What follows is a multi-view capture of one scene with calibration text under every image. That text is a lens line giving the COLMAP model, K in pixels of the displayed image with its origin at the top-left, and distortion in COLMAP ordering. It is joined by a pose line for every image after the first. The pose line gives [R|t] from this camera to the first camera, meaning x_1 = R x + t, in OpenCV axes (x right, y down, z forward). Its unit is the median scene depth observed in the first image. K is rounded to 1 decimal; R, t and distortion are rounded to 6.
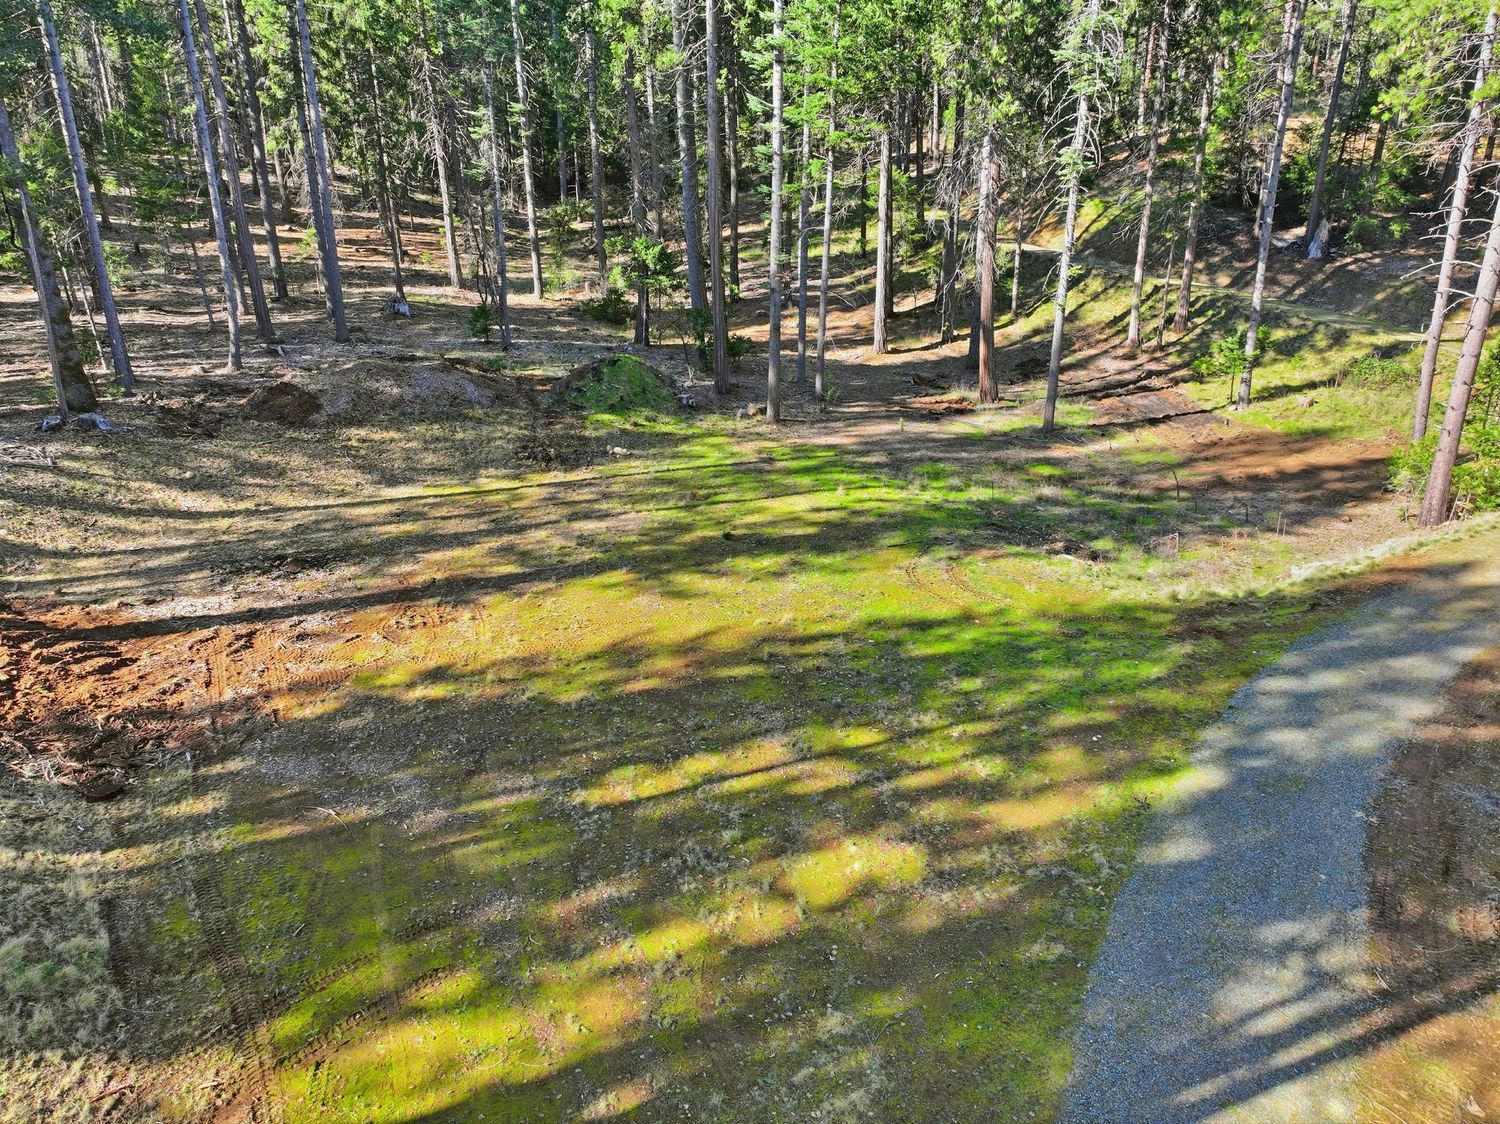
lens RADIAL K [[1047.7, 0, 751.1], [0, 1047.7, 557.1], [0, 0, 1]] dist [0.002339, 0.006234]
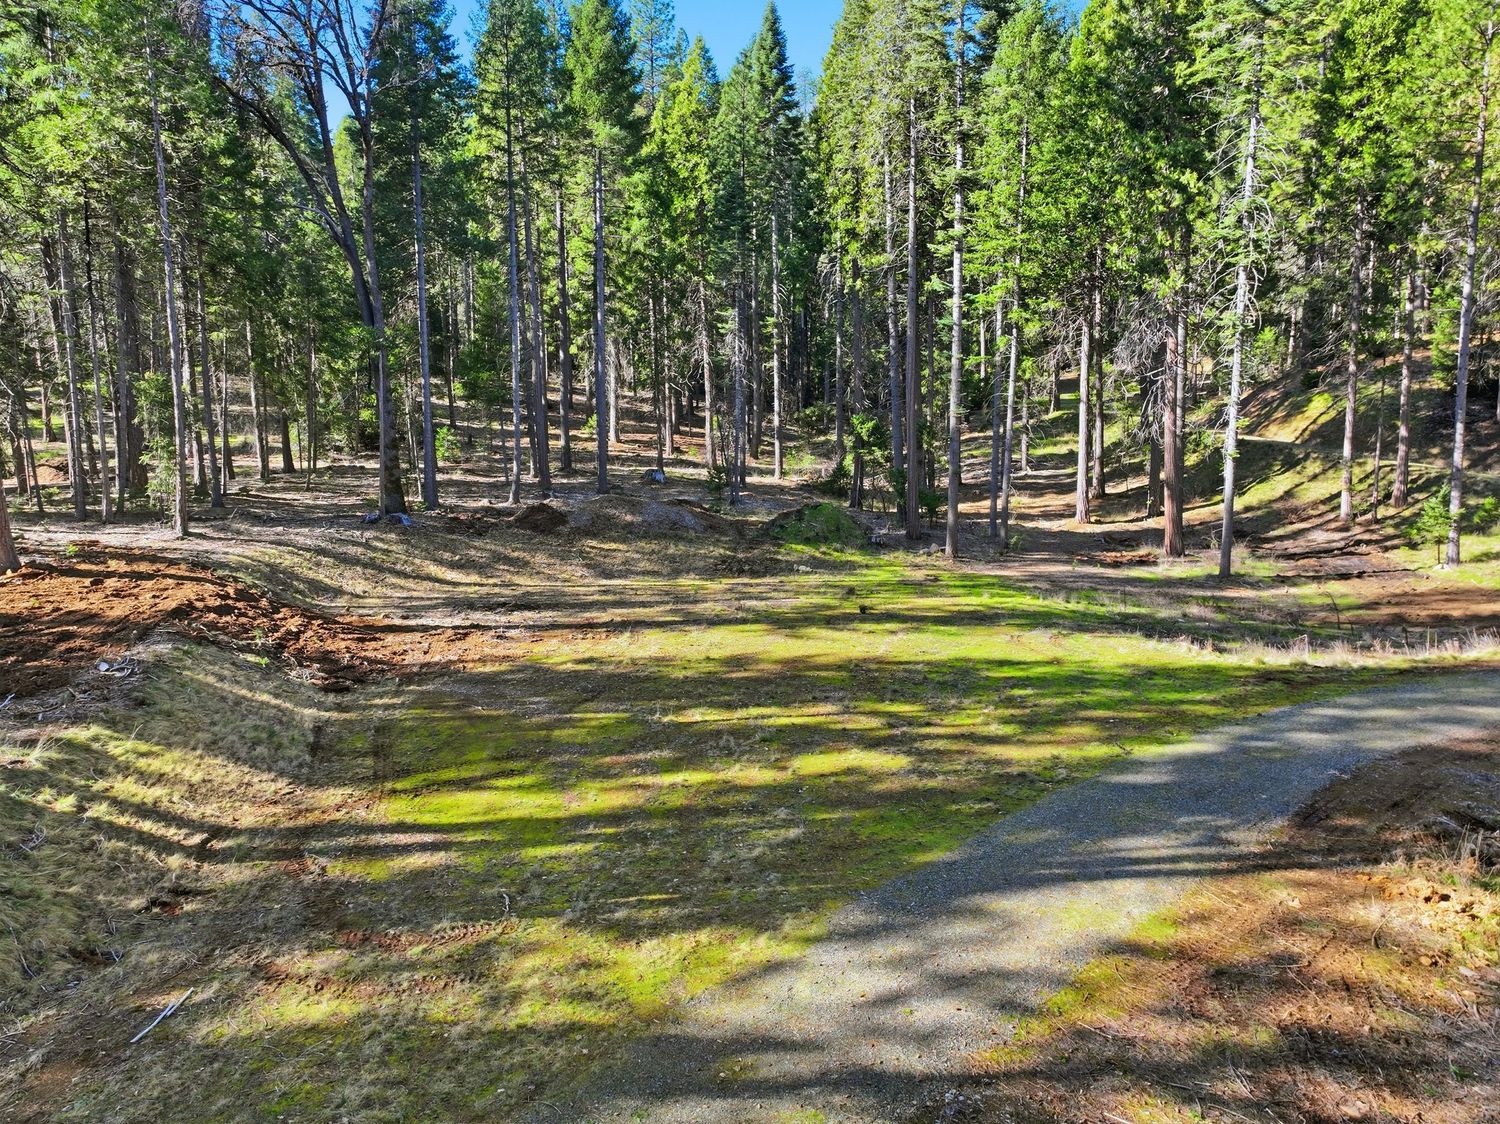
lens RADIAL K [[1045.7, 0, 750.5], [0, 1045.7, 556.6], [0, 0, 1]] dist [0.001186, -0.003154]
pose [[0.964173, 0.031467, -0.263400, 0.126019], [-0.089365, 0.973430, -0.210828, 0.139143], [0.249767, 0.226813, 0.941367, -0.095136]]
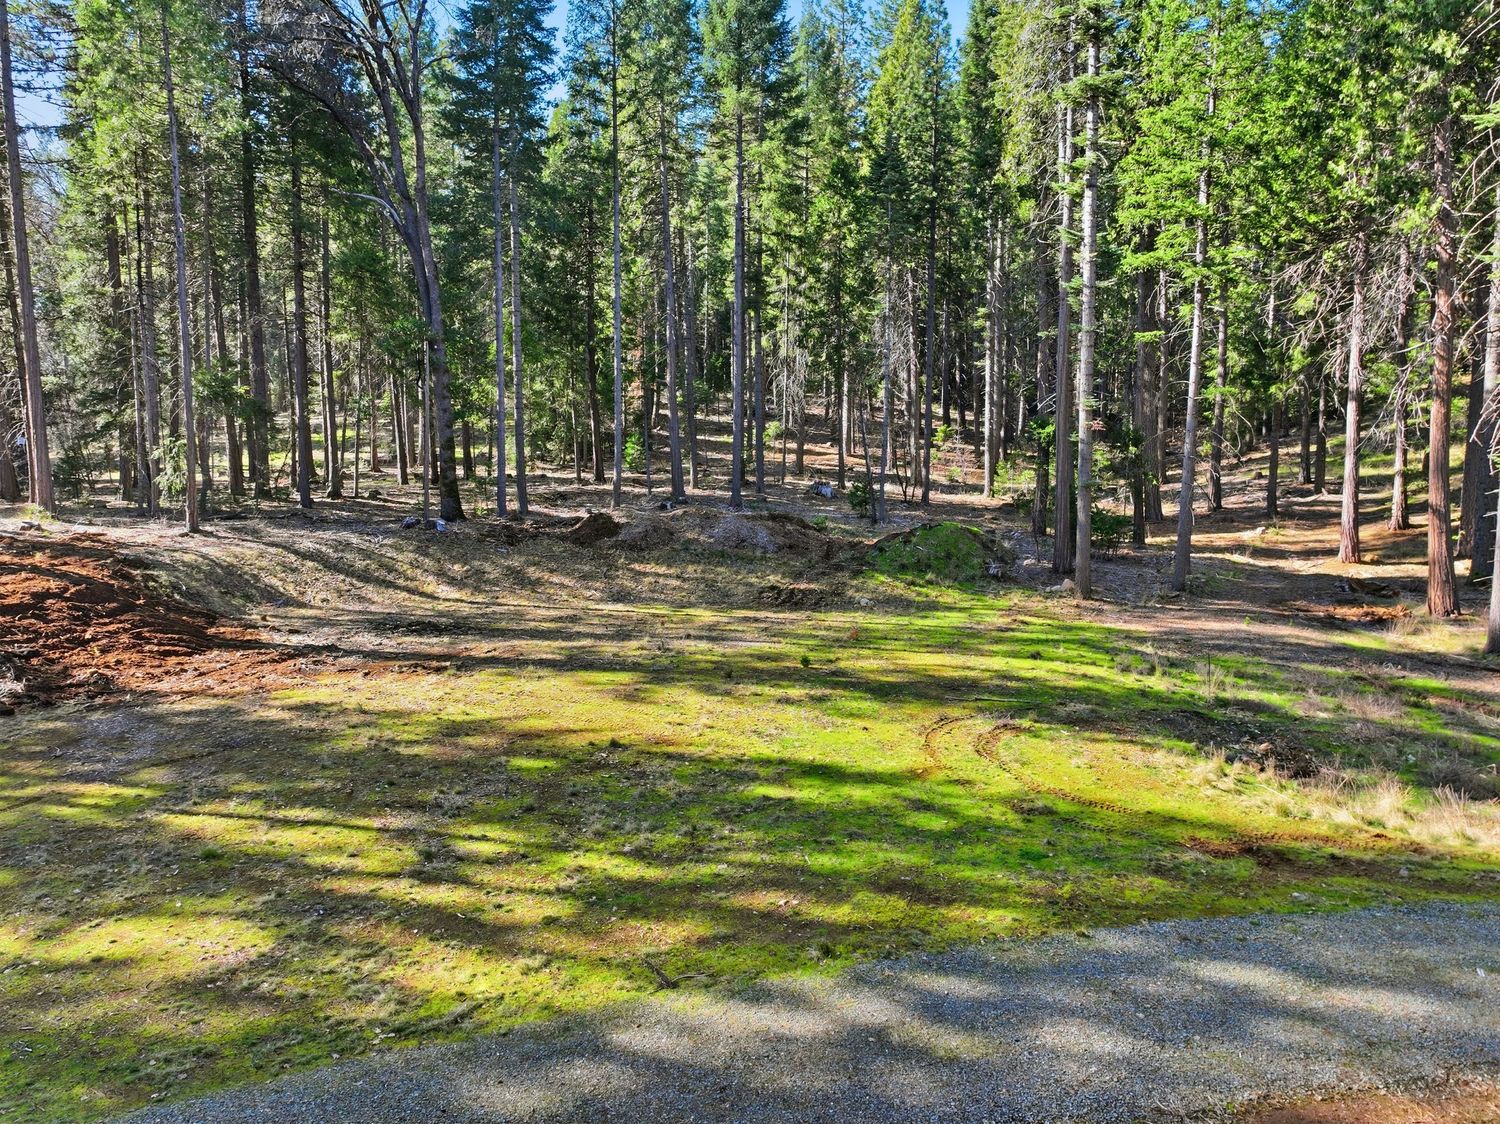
lens RADIAL K [[1045.7, 0, 750.5], [0, 1045.7, 556.6], [0, 0, 1]] dist [0.001186, -0.003154]
pose [[0.809390, 0.062267, -0.583962, 0.339767], [-0.203617, 0.962437, -0.179597, 0.039432], [0.550843, 0.264269, 0.791665, 0.248506]]
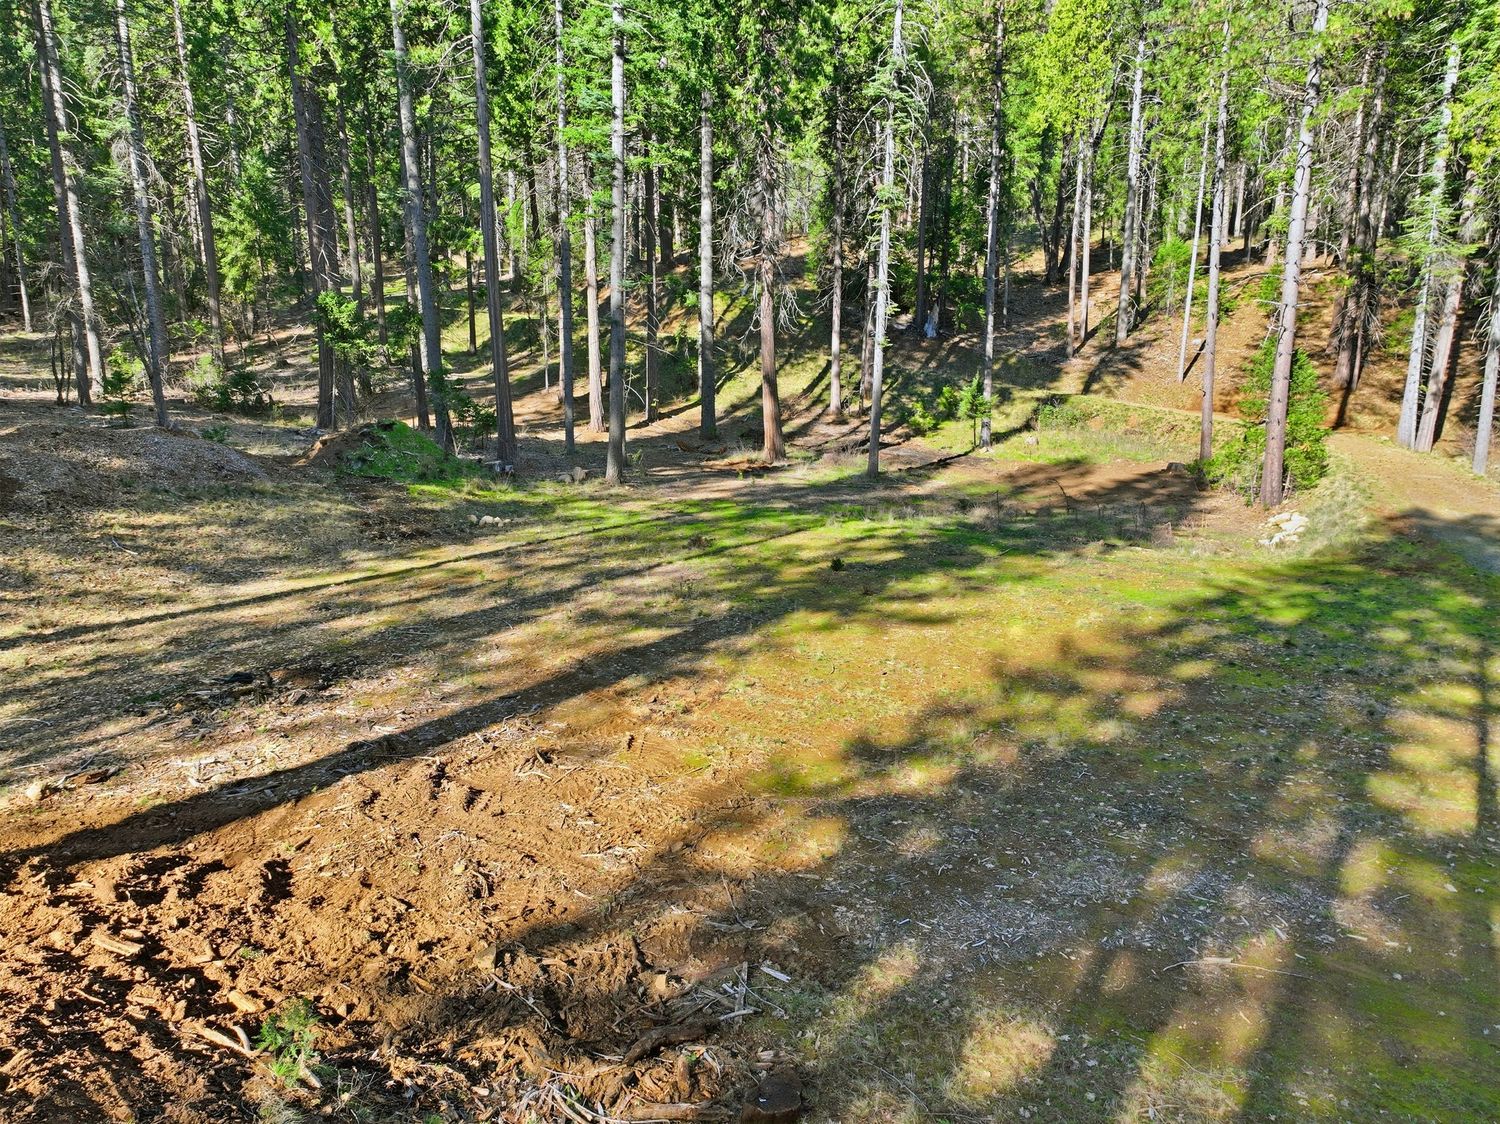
lens RADIAL K [[1047.7, 0, 751.1], [0, 1047.7, 557.1], [0, 0, 1]] dist [0.002339, 0.006234]
pose [[0.848807, -0.101072, 0.518952, -0.382382], [0.174338, 0.980165, -0.094251, 0.027732], [-0.499132, 0.170473, 0.849592, 0.303530]]
